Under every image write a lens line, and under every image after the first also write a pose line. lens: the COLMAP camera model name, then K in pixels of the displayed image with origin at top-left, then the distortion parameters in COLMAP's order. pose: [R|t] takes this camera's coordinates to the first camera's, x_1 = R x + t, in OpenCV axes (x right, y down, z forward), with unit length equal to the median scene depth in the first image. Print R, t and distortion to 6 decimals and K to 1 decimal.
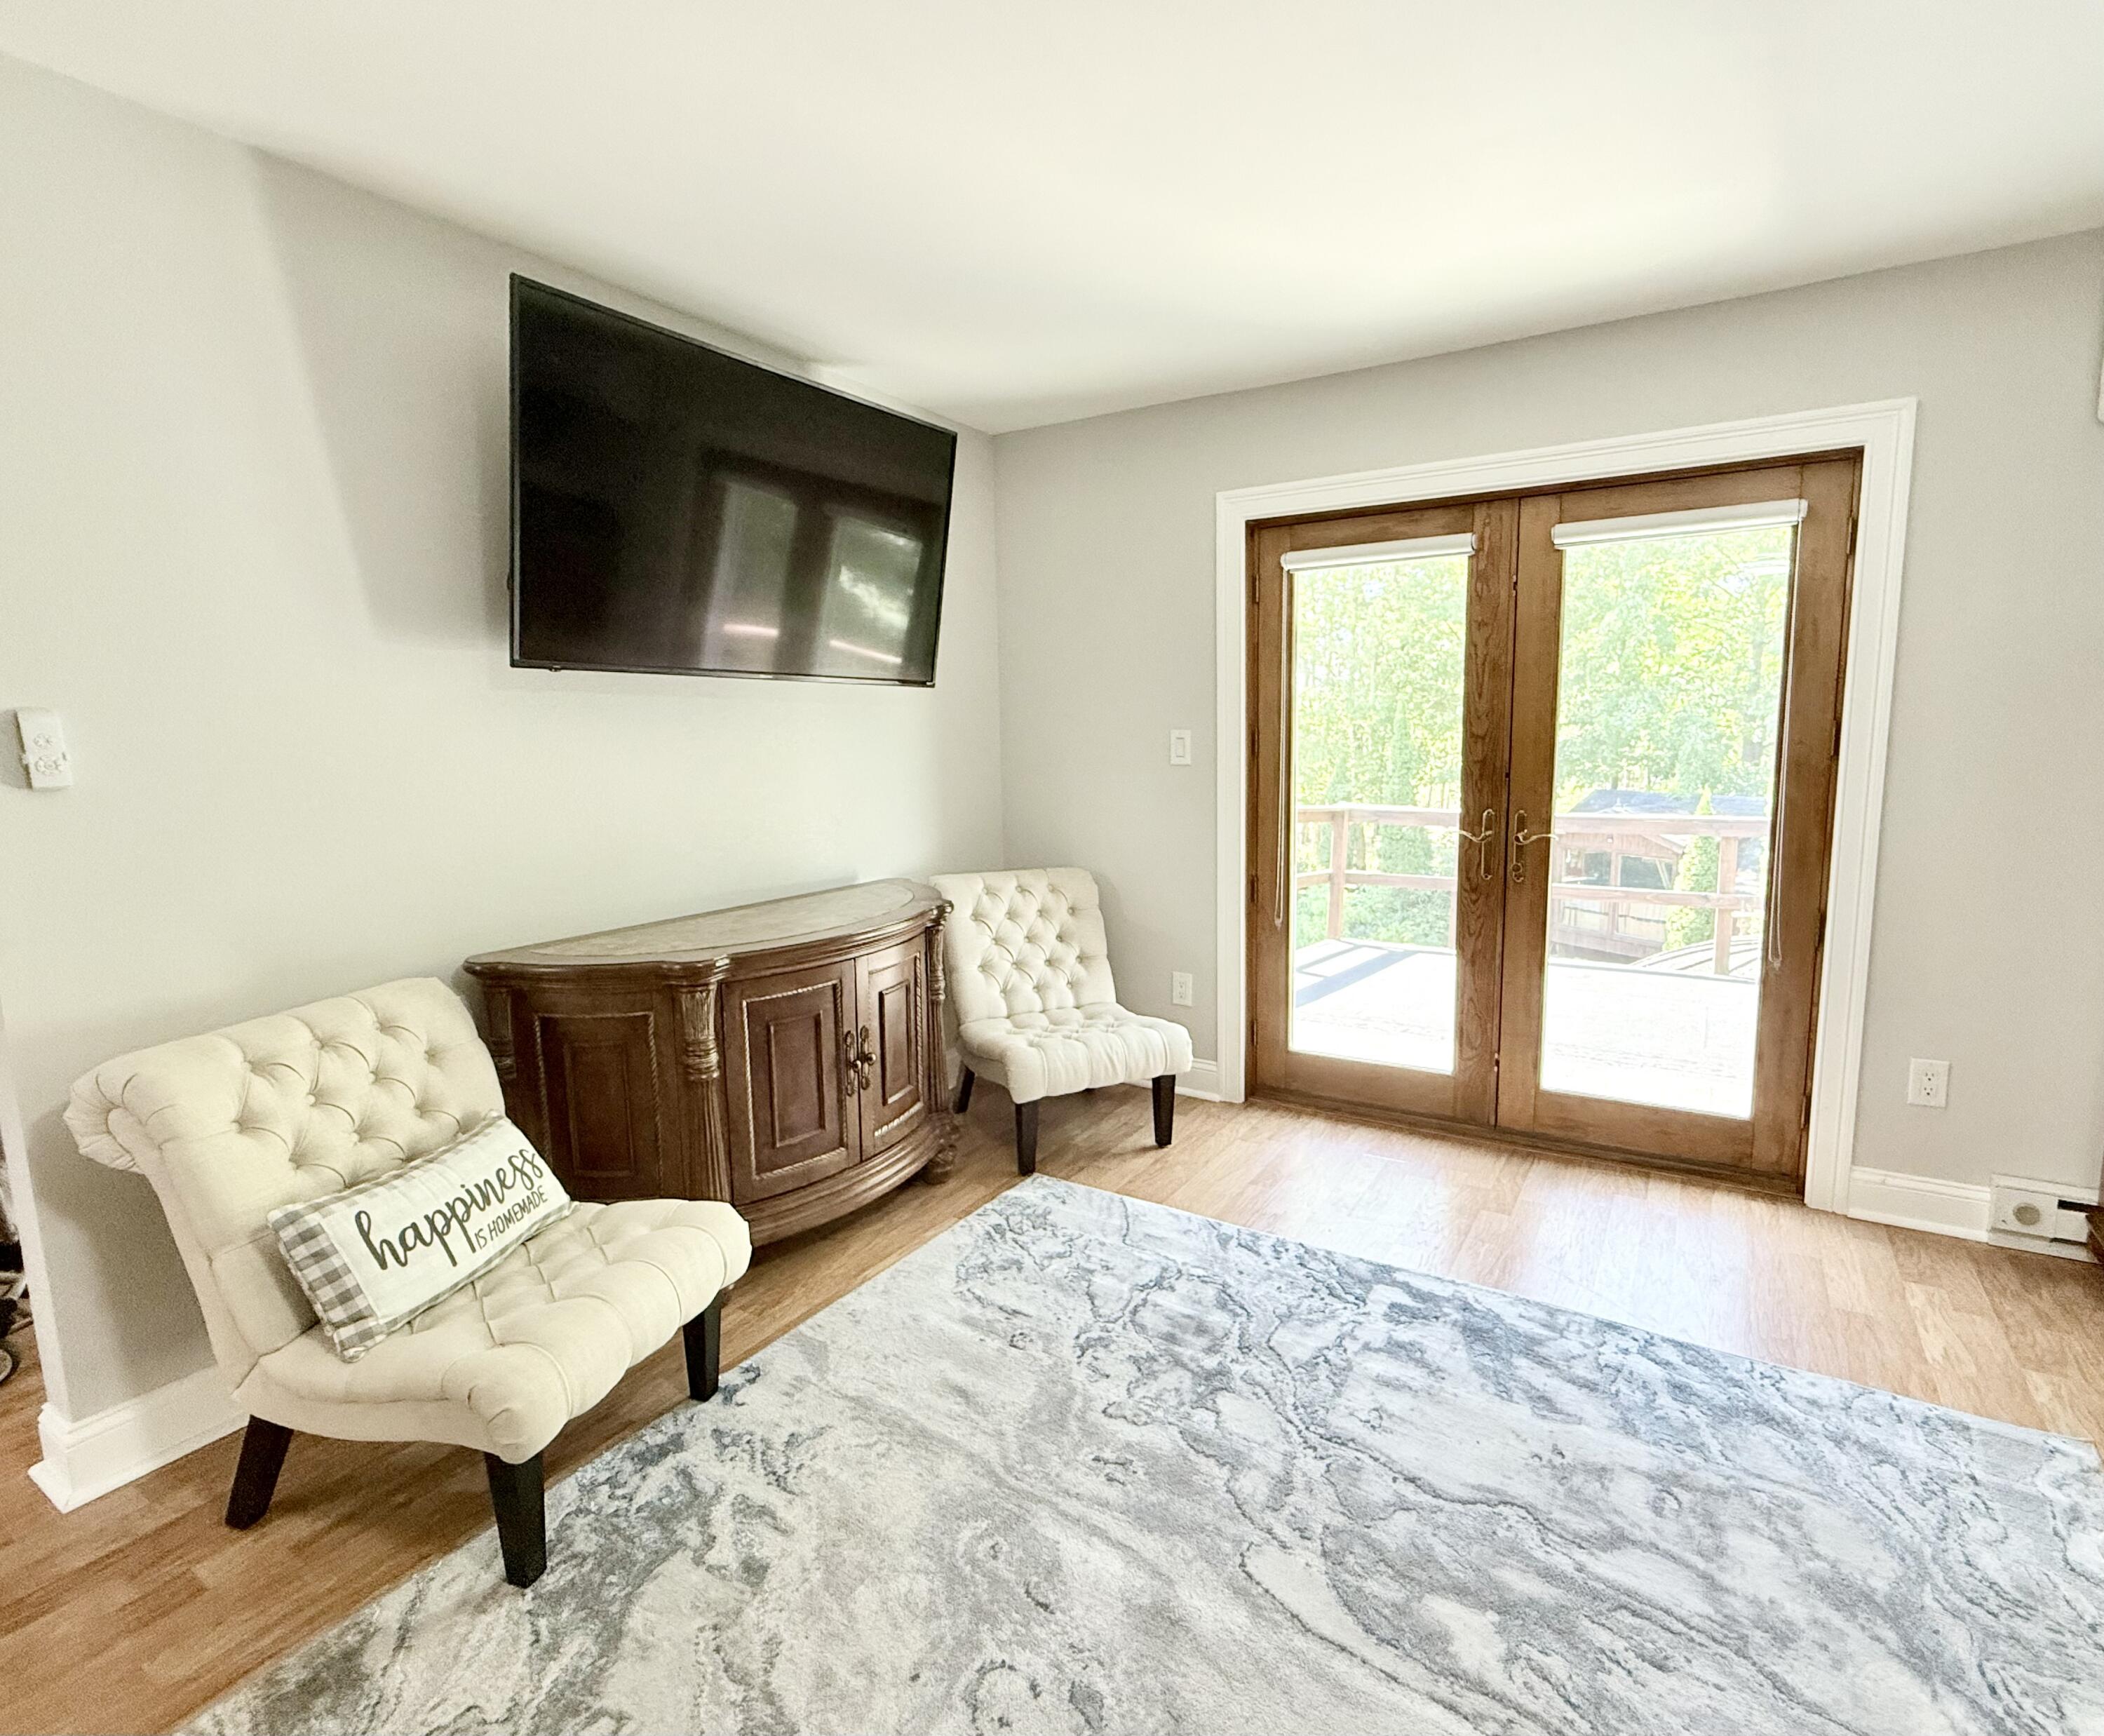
lens RADIAL K [[1022.3, 0, 1061.4], [0, 1022.3, 872.6], [0, 0, 1]] dist [-0.003006, -0.000603]
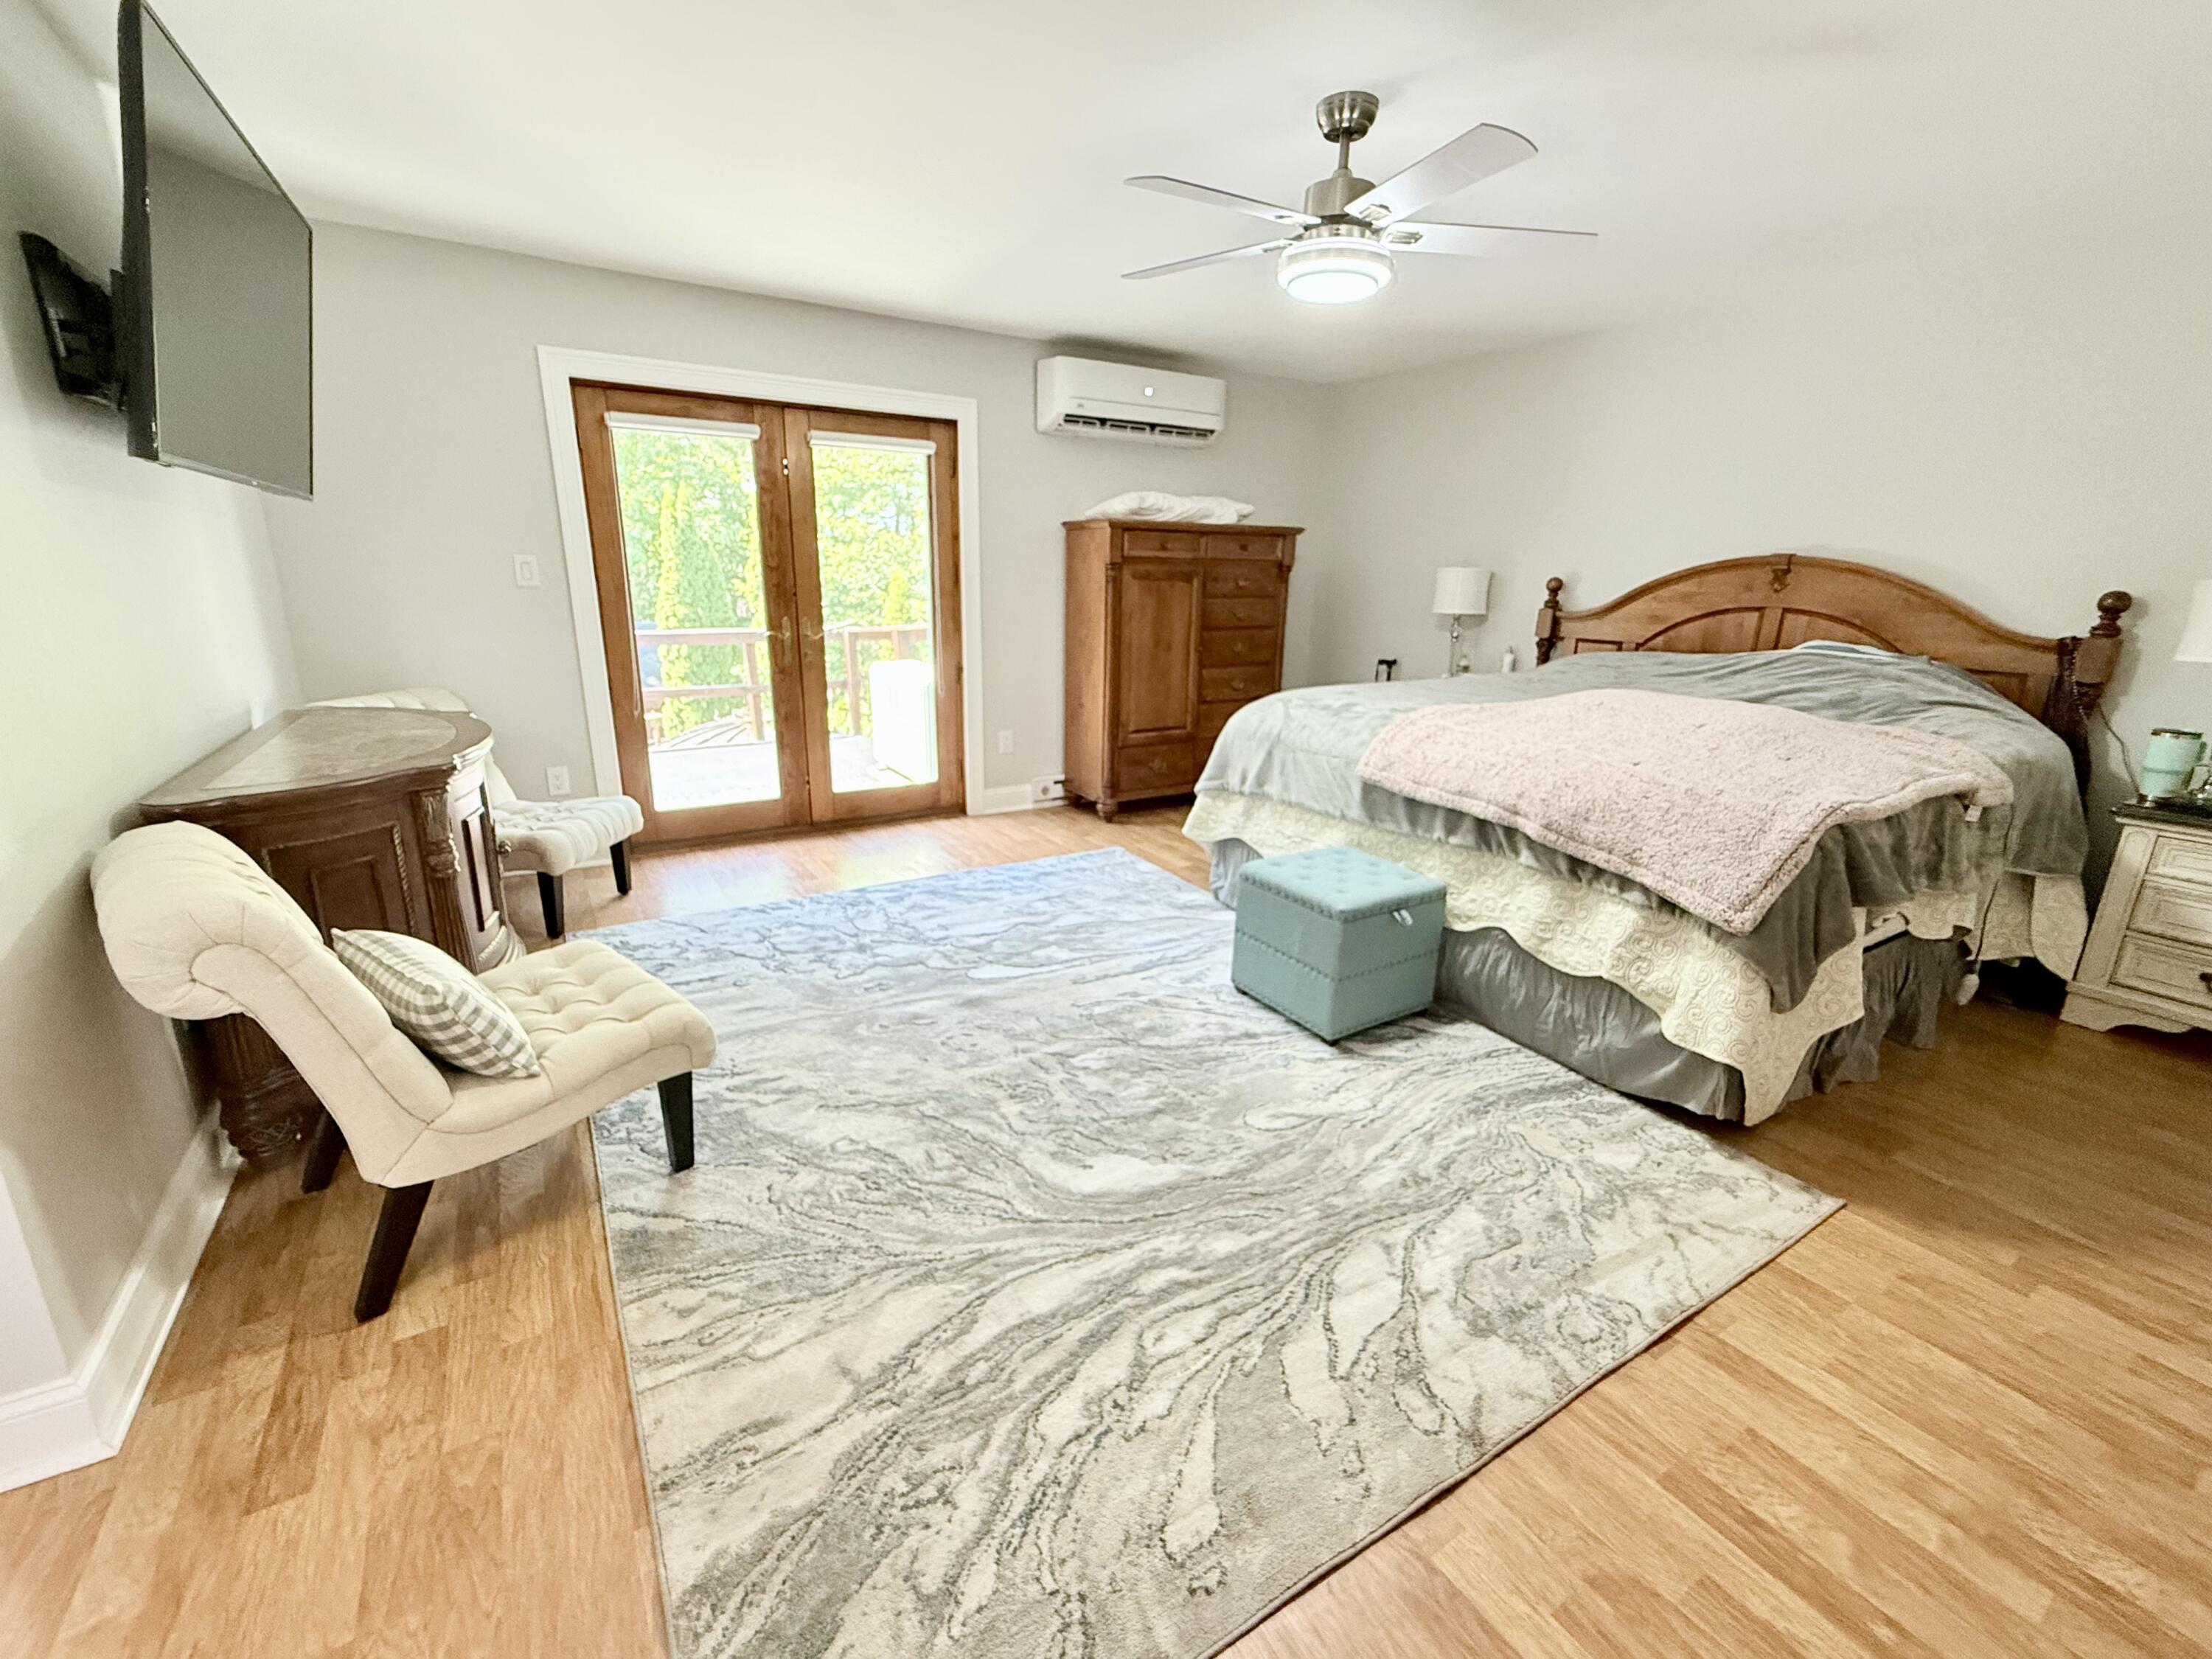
lens RADIAL K [[889.6, 0, 1070.4], [0, 889.6, 820.8], [0, 0, 1]] dist [0.000174, -0.000025]
pose [[0.485766, -0.212520, 0.847860, -0.731330], [0.092258, 0.977041, 0.192042, 0.023311], [-0.869207, -0.015065, 0.494220, -0.037031]]
